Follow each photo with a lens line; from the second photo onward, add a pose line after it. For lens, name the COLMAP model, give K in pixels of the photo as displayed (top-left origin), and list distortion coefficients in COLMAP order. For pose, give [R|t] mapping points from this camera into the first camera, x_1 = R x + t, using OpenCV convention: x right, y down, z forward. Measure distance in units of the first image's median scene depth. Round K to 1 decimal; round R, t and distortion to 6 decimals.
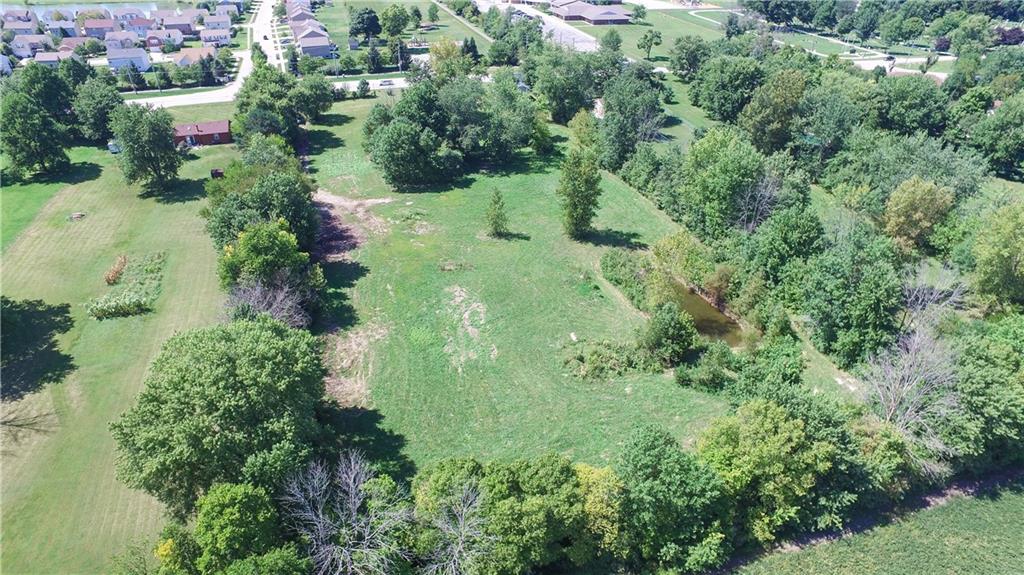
lens RADIAL K [[589.8, 0, 507.8], [0, 589.8, 288.3], [0, 0, 1]] dist [-0.115763, 0.080329]
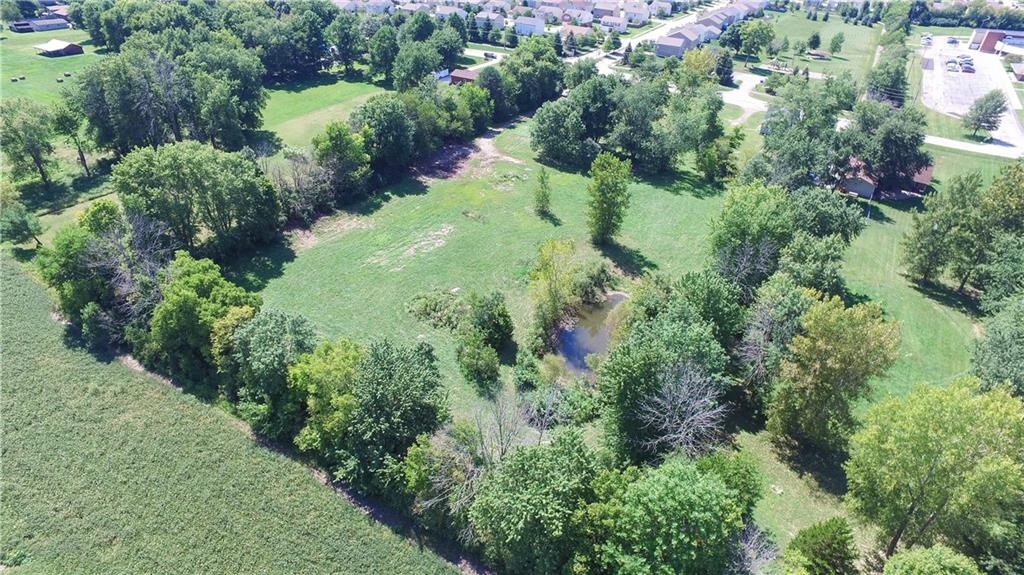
lens RADIAL K [[589.8, 0, 507.8], [0, 589.8, 288.3], [0, 0, 1]] dist [-0.115763, 0.080329]
pose [[0.667908, 0.421524, -0.613365, 0.627117], [-0.432504, 0.890533, 0.141040, -0.087771], [0.605673, 0.171081, 0.777105, 0.143266]]
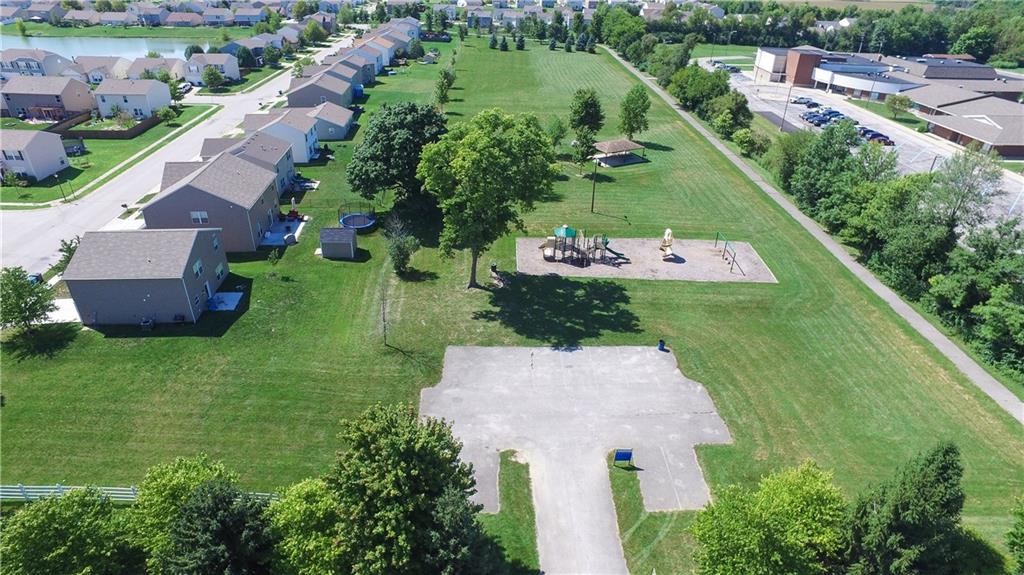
lens RADIAL K [[589.8, 0, 507.8], [0, 589.8, 288.3], [0, 0, 1]] dist [-0.115763, 0.080329]
pose [[0.962183, 0.145614, -0.230220, -0.278009], [-0.161131, 0.985666, -0.049998, -0.881981], [0.219640, 0.085203, 0.971853, 1.664617]]
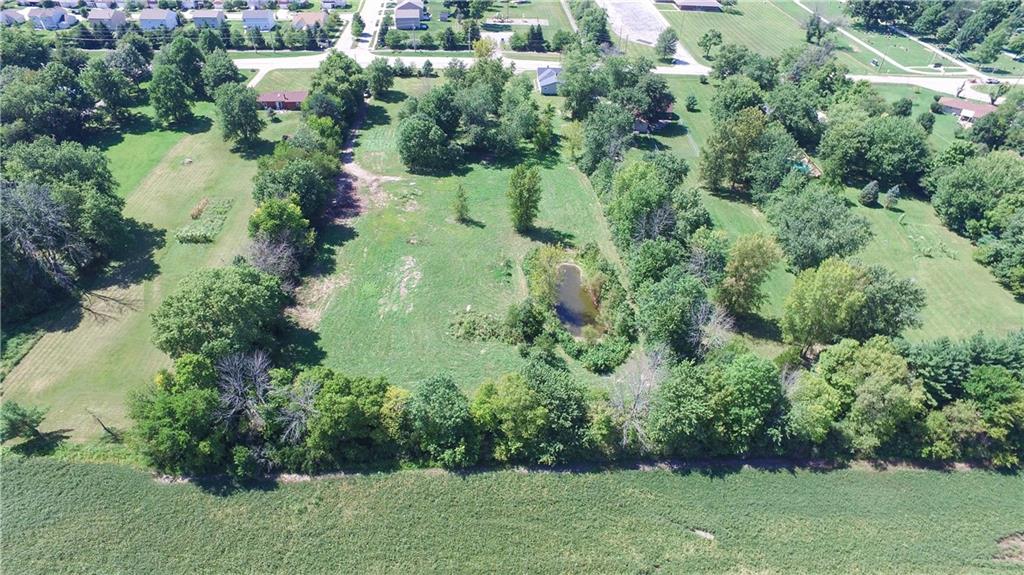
lens RADIAL K [[589.8, 0, 507.8], [0, 589.8, 288.3], [0, 0, 1]] dist [-0.115763, 0.080329]
pose [[0.967941, 0.169884, -0.185012, 0.332121], [-0.151223, 0.982272, 0.110786, -0.097843], [0.200552, -0.079256, 0.976472, -0.257255]]
